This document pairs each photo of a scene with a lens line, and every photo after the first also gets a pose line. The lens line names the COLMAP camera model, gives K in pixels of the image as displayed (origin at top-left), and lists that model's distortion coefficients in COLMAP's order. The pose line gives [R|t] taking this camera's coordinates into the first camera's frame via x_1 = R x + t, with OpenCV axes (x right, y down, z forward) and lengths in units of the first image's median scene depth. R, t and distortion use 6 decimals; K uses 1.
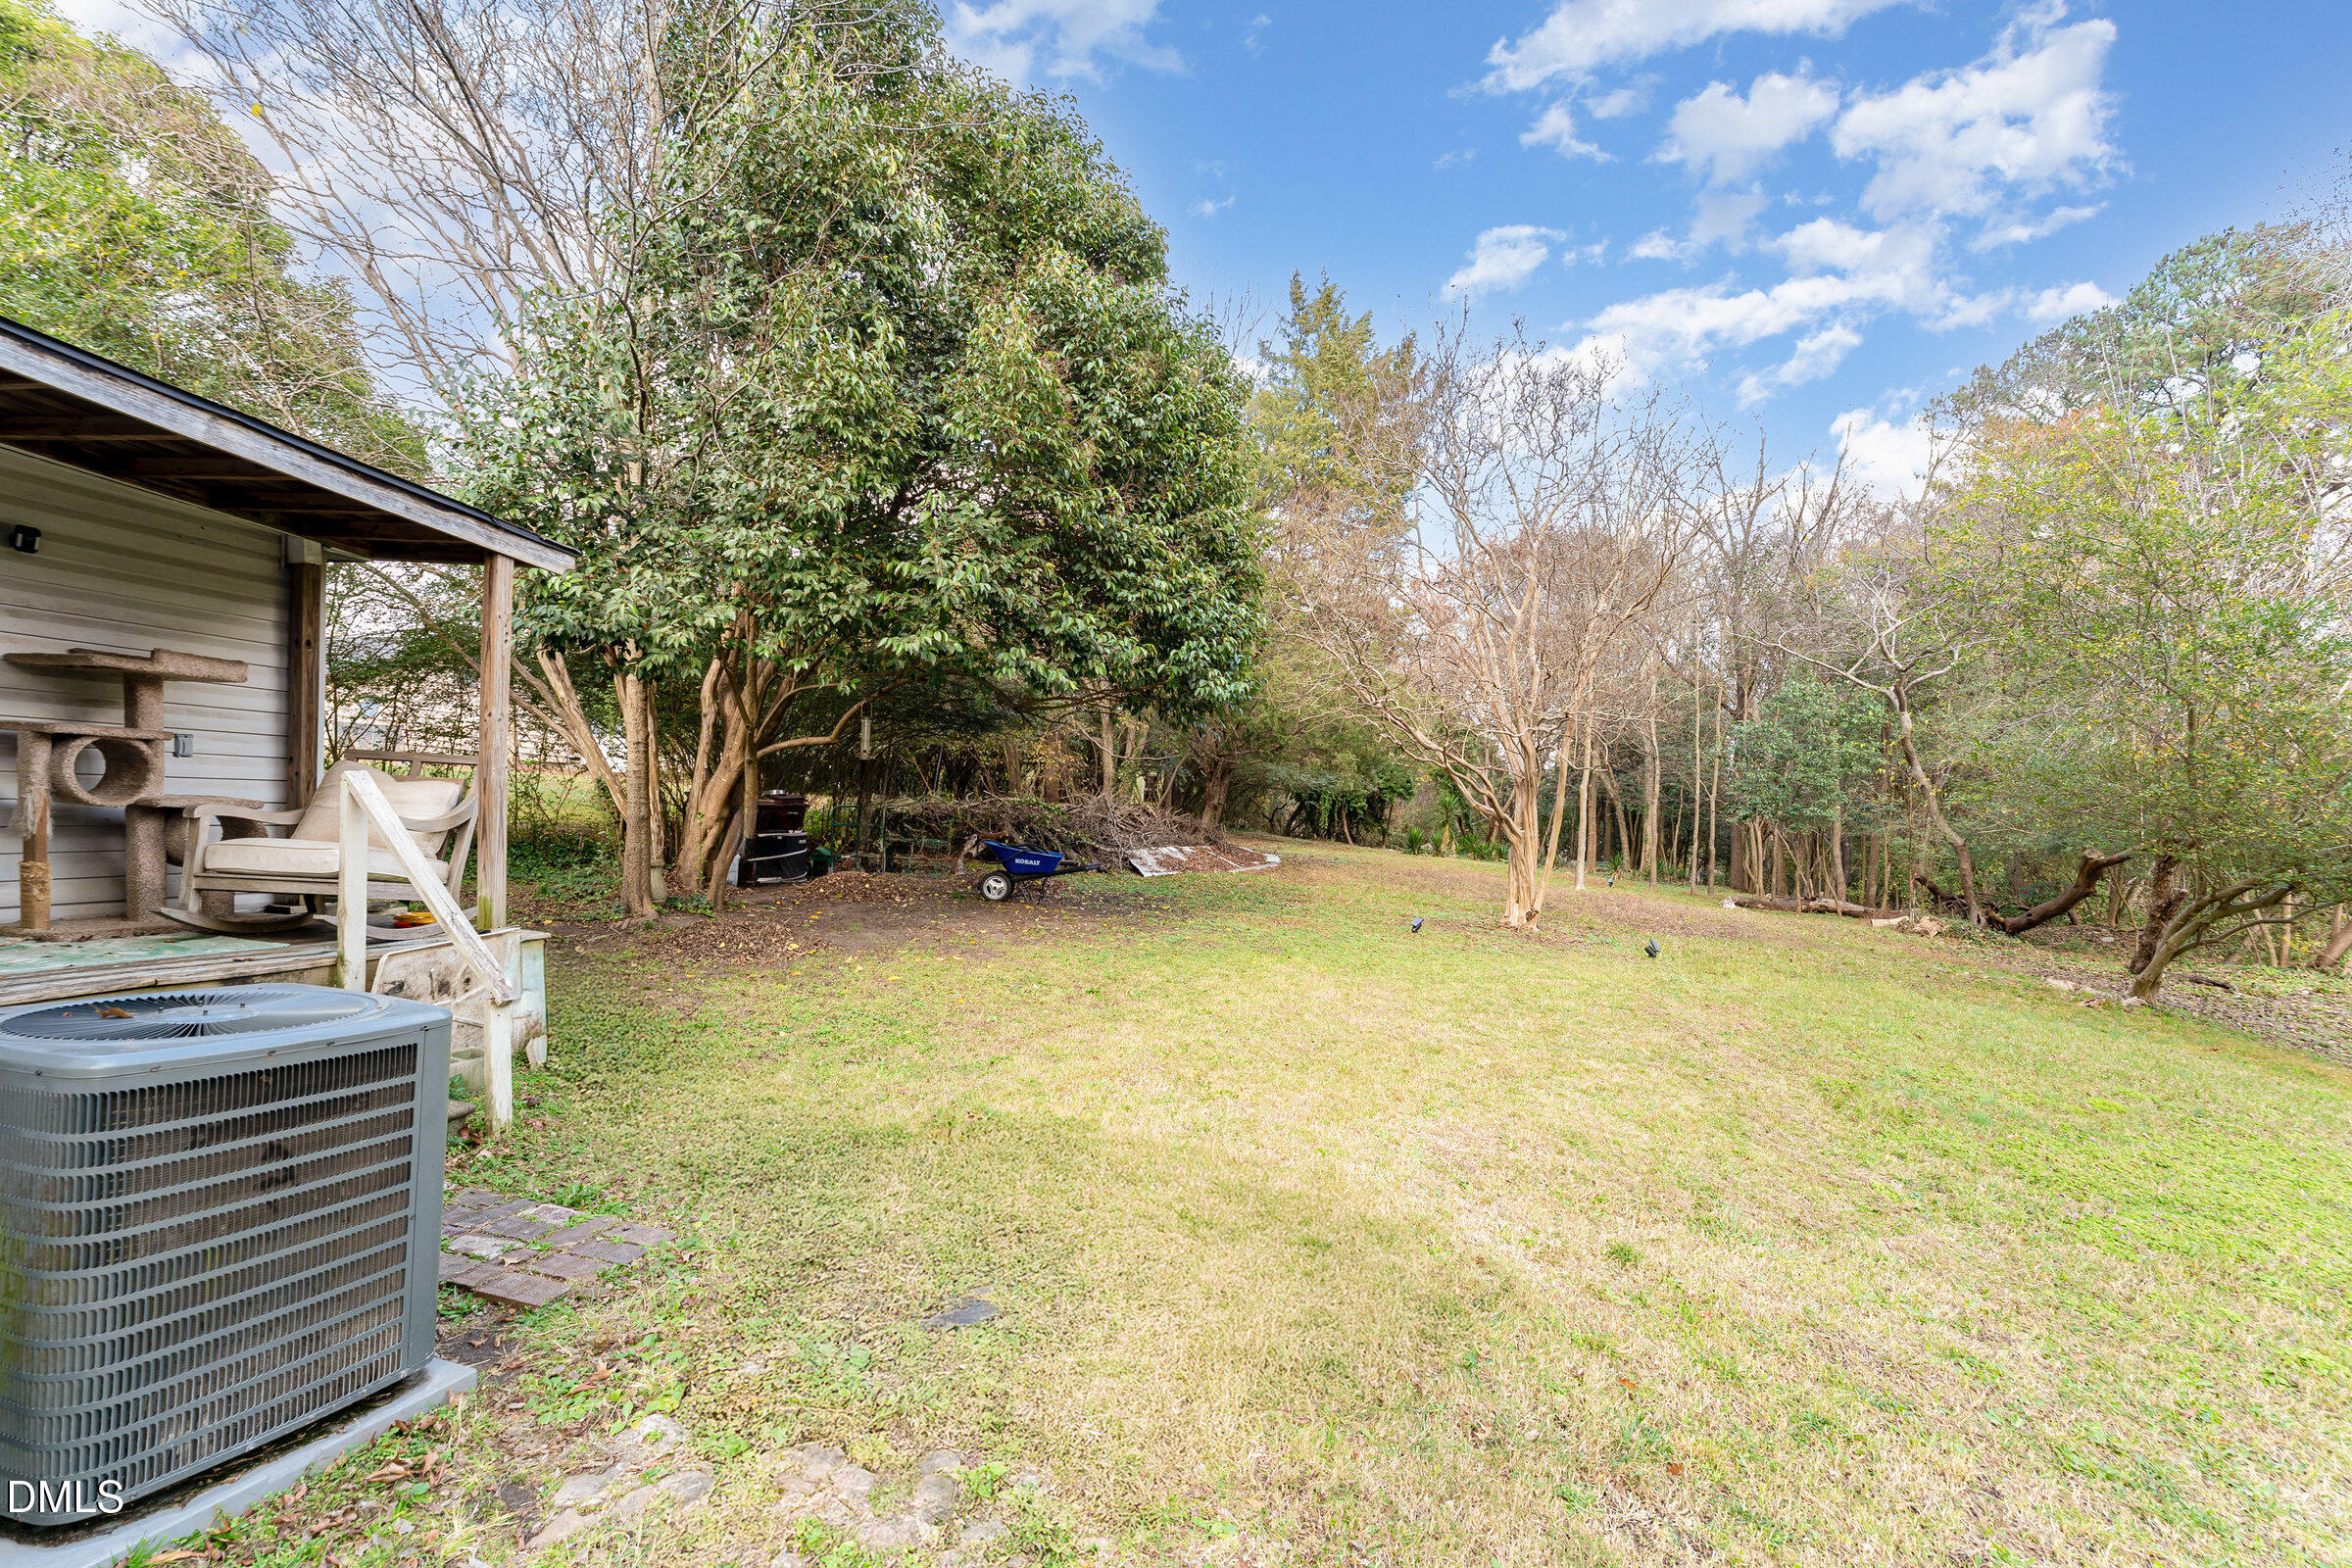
lens RADIAL K [[977.6, 0, 1188.1], [0, 977.6, 796.1], [0, 0, 1]] dist [0.000793, 0.000525]
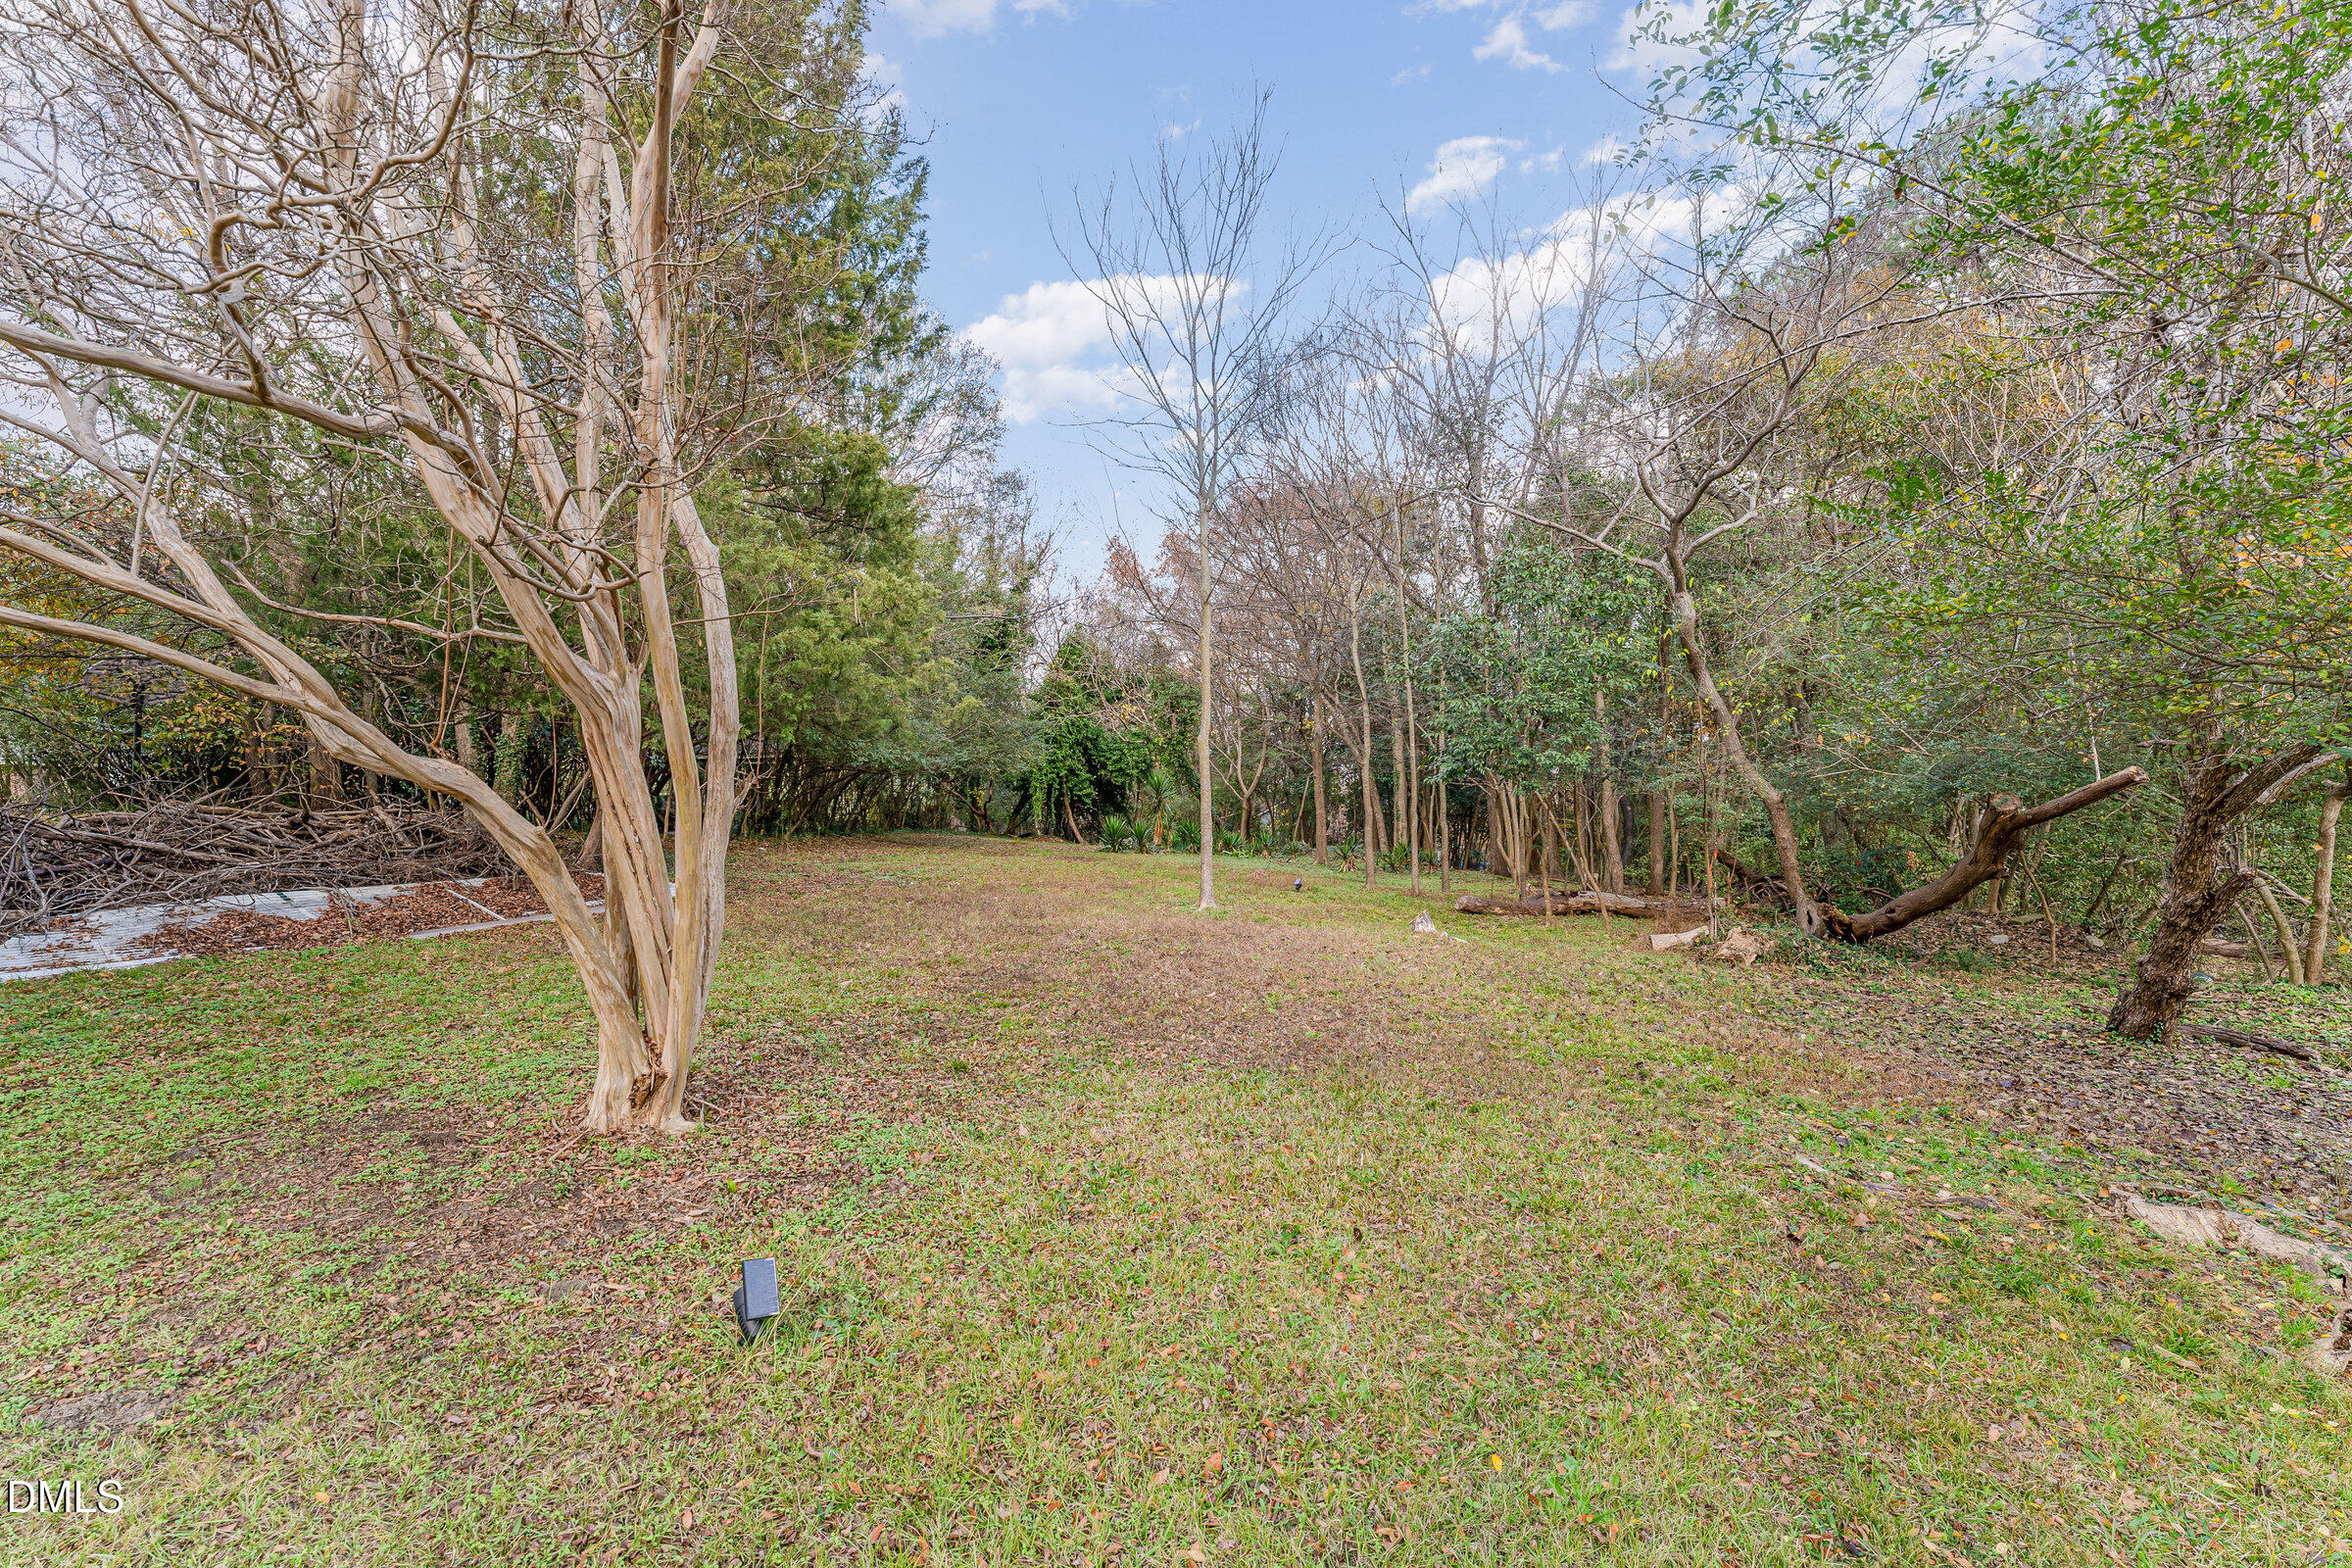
lens RADIAL K [[977.6, 0, 1167.5], [0, 977.6, 785.0], [0, 0, 1]] dist [0.000793, 0.000525]
pose [[0.988688, -0.051800, 0.140757, 0.330037], [0.052822, 0.998598, -0.003532, 0.022370], [-0.140377, 0.010927, 0.990038, 0.453014]]
